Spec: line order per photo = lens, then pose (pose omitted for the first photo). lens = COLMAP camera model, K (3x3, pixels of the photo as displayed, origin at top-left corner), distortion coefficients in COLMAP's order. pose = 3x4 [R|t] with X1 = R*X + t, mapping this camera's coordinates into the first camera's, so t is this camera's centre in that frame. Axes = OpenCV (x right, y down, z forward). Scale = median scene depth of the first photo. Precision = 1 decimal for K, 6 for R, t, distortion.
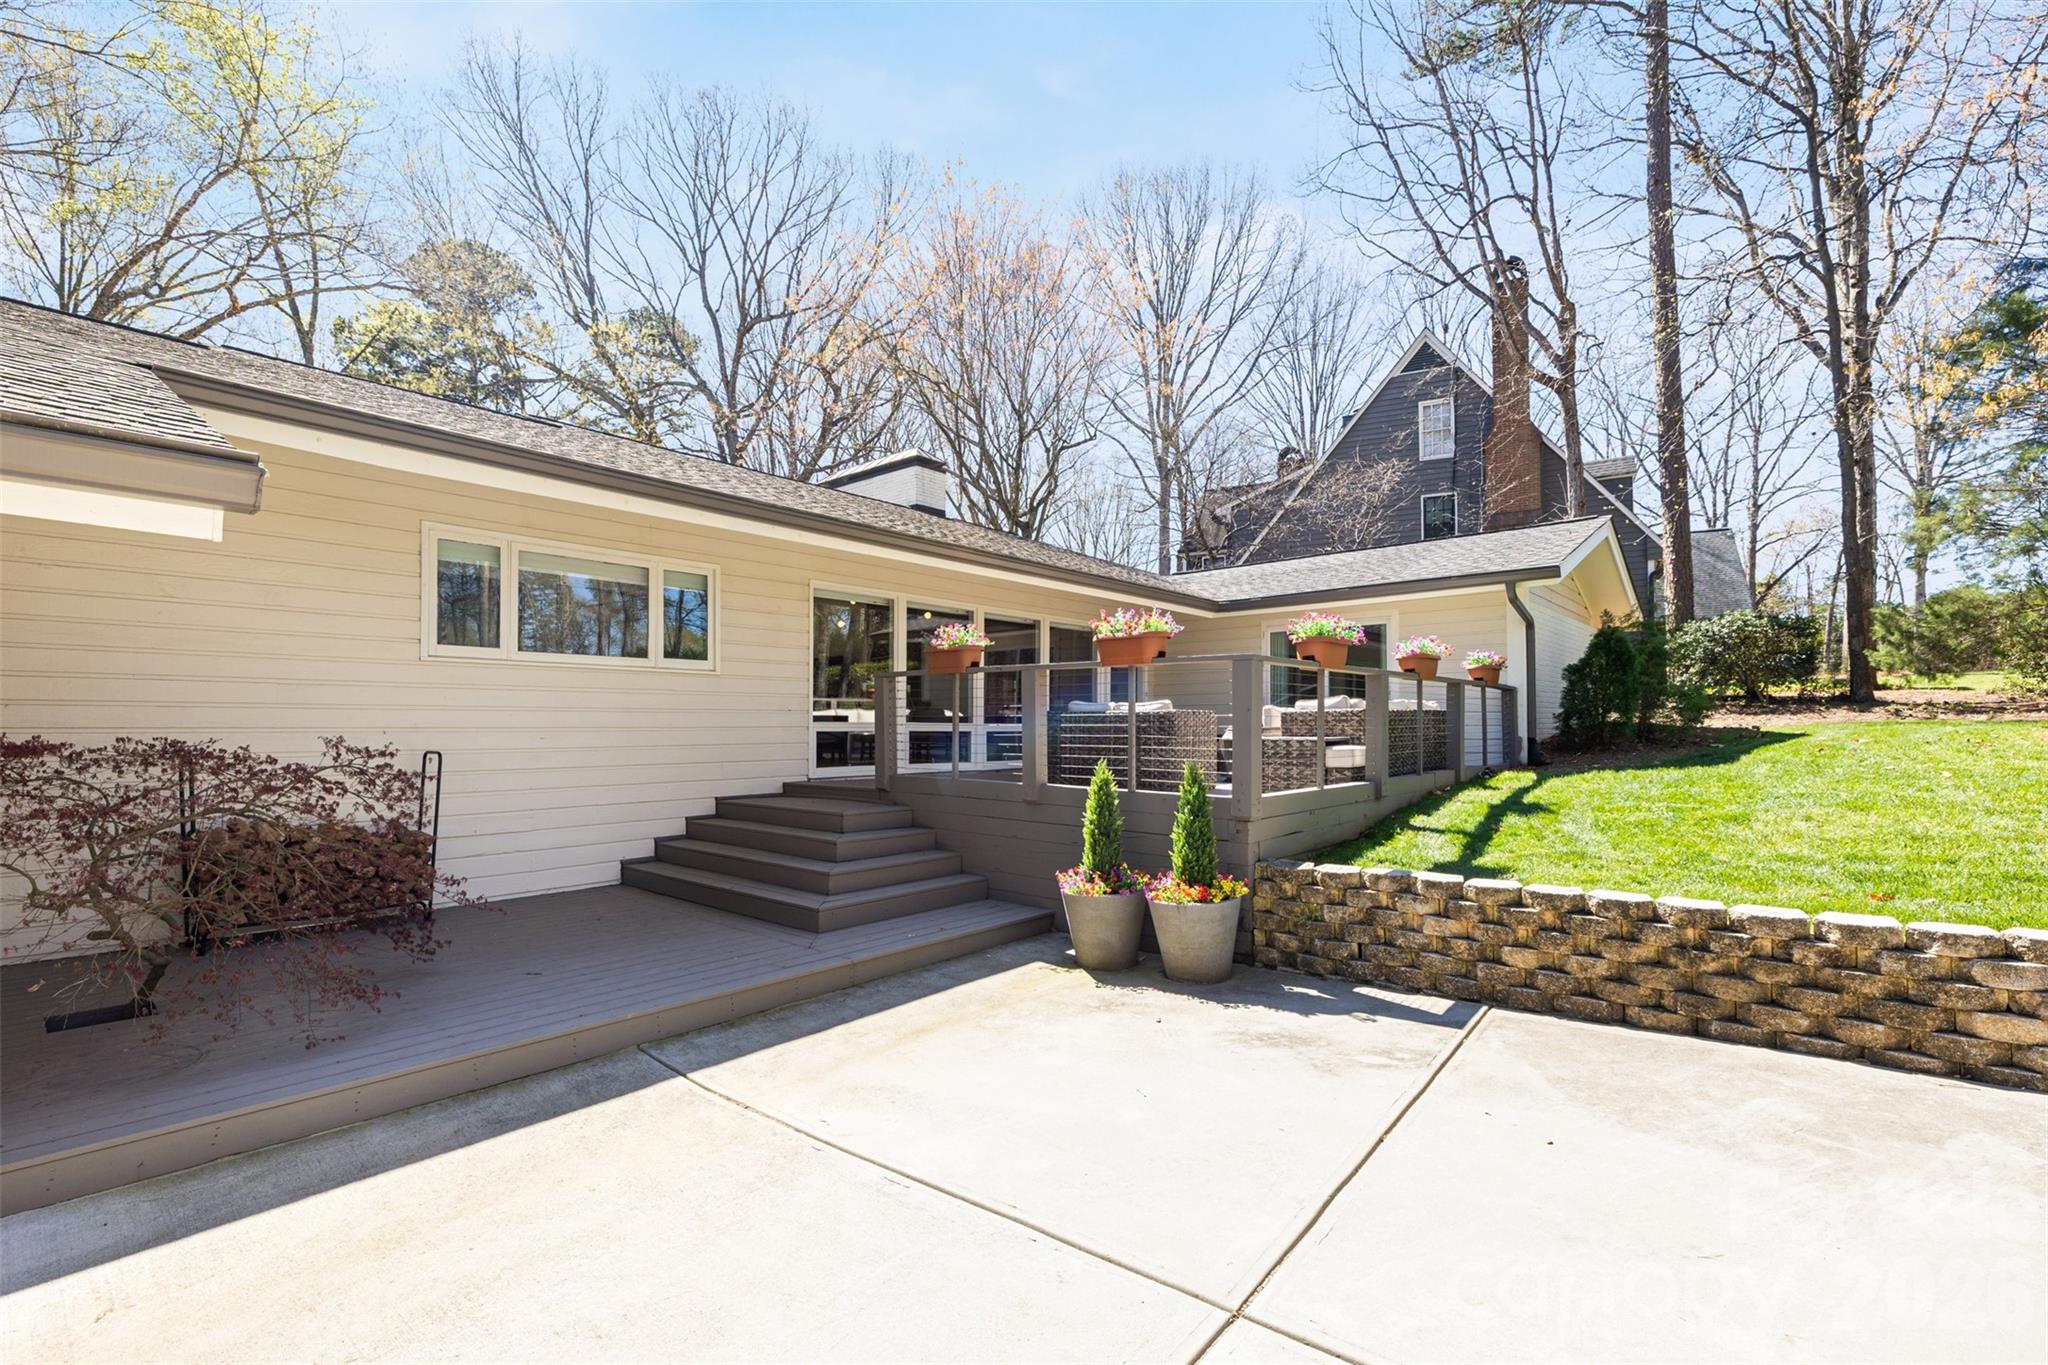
lens RADIAL K [[884.4, 0, 1028.5], [0, 884.4, 729.2], [0, 0, 1]] dist [0.000289, 0.000053]
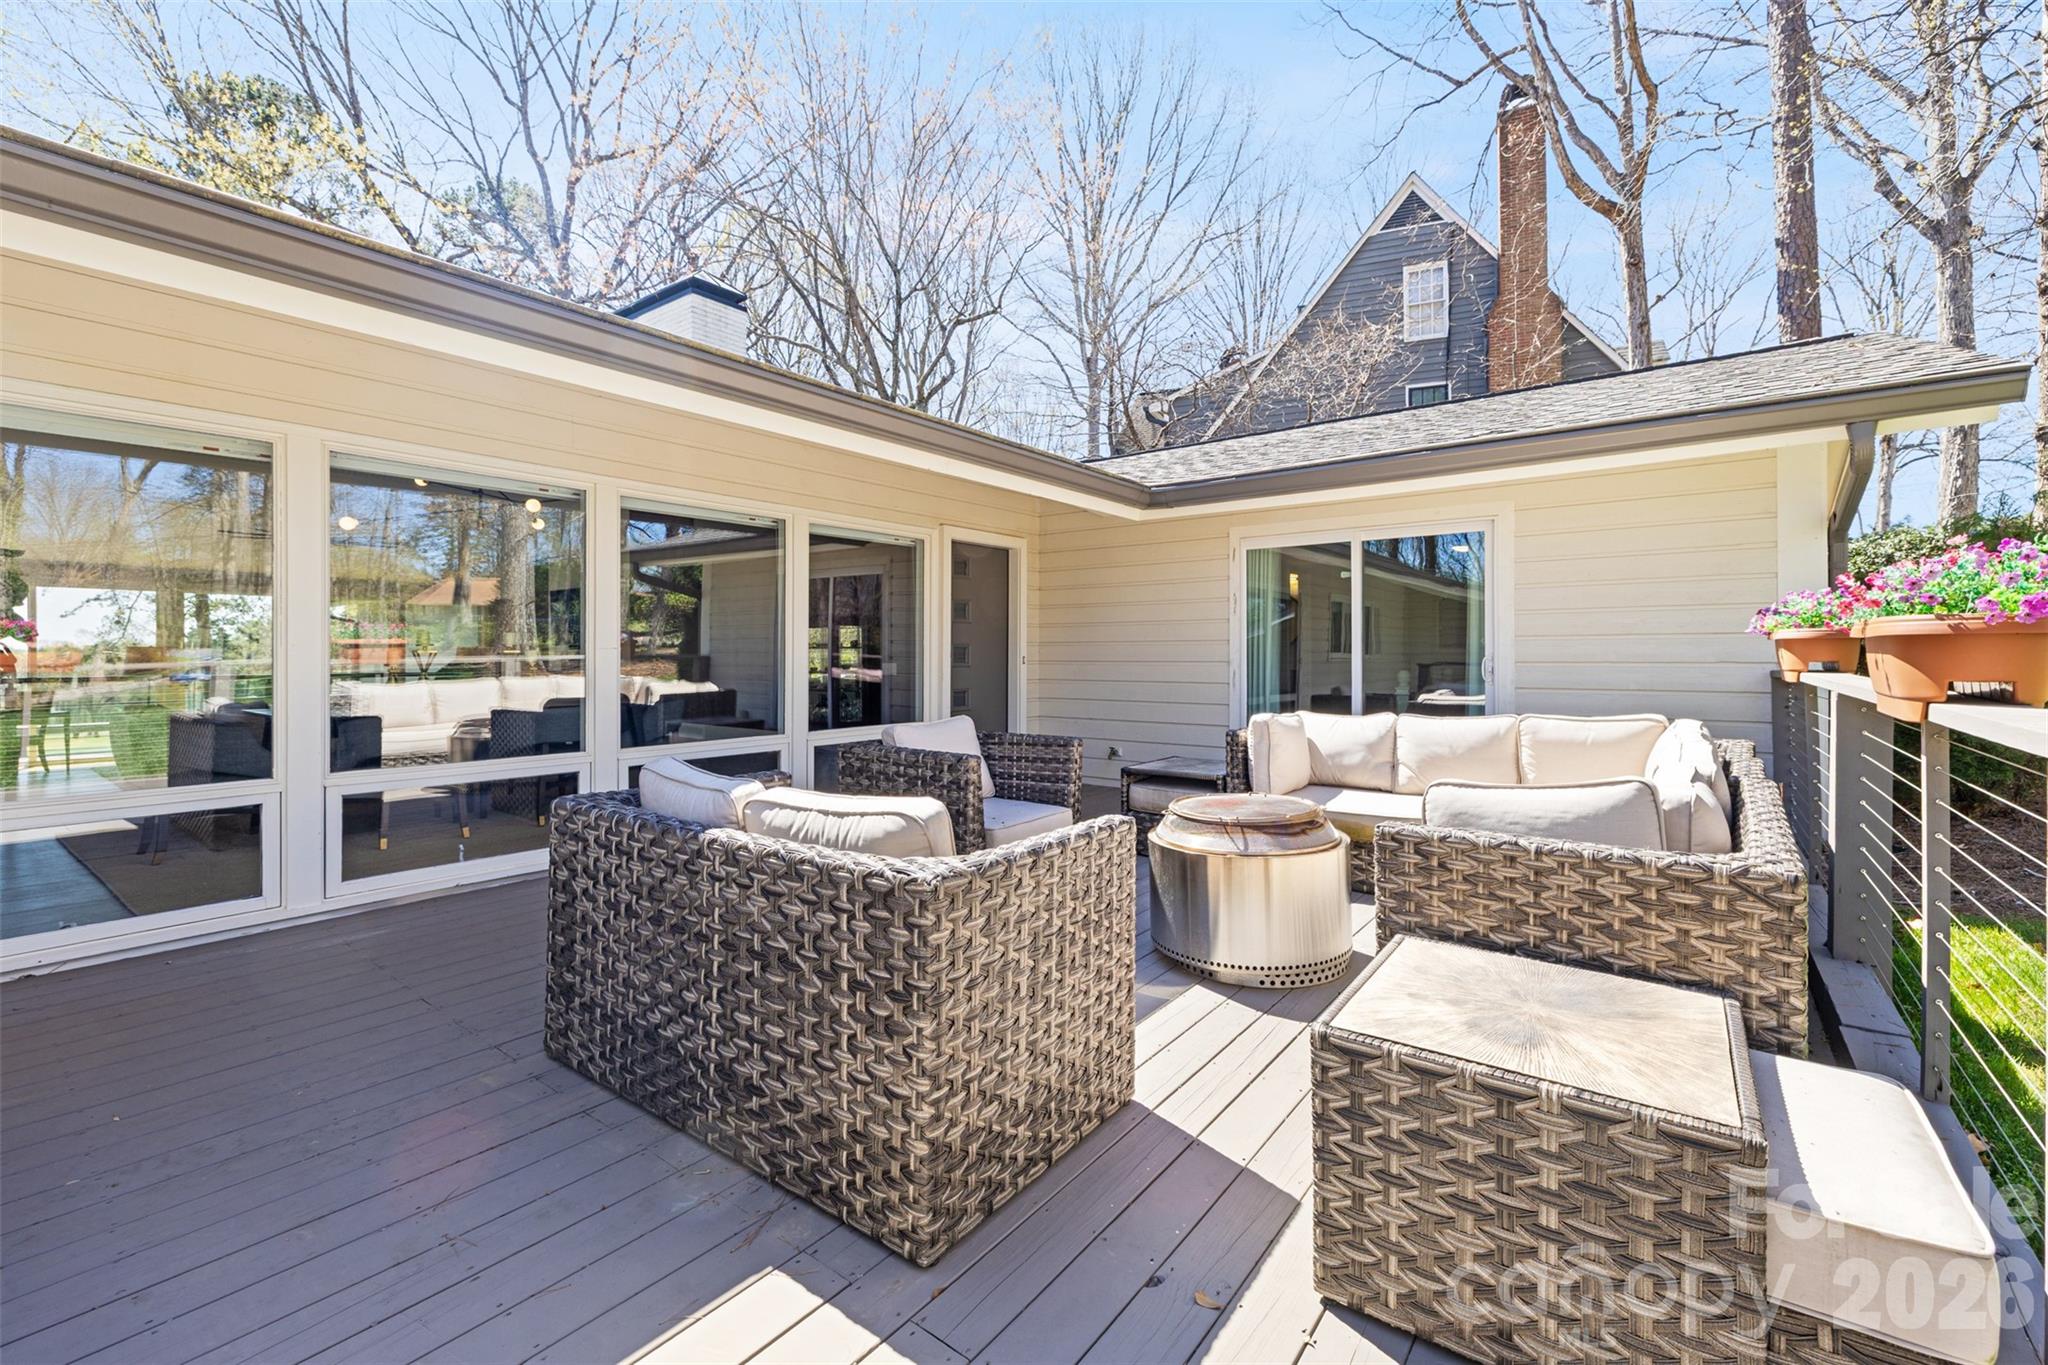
lens RADIAL K [[876.8, 0, 1016.5], [0, 876.8, 673.4], [0, 0, 1]] dist [0.001669, 0.000352]
pose [[0.998416, -0.001321, 0.056246, 0.044794], [0.000163, 0.999788, 0.020581, -0.019450], [-0.056261, -0.020539, 0.998205, 0.204205]]
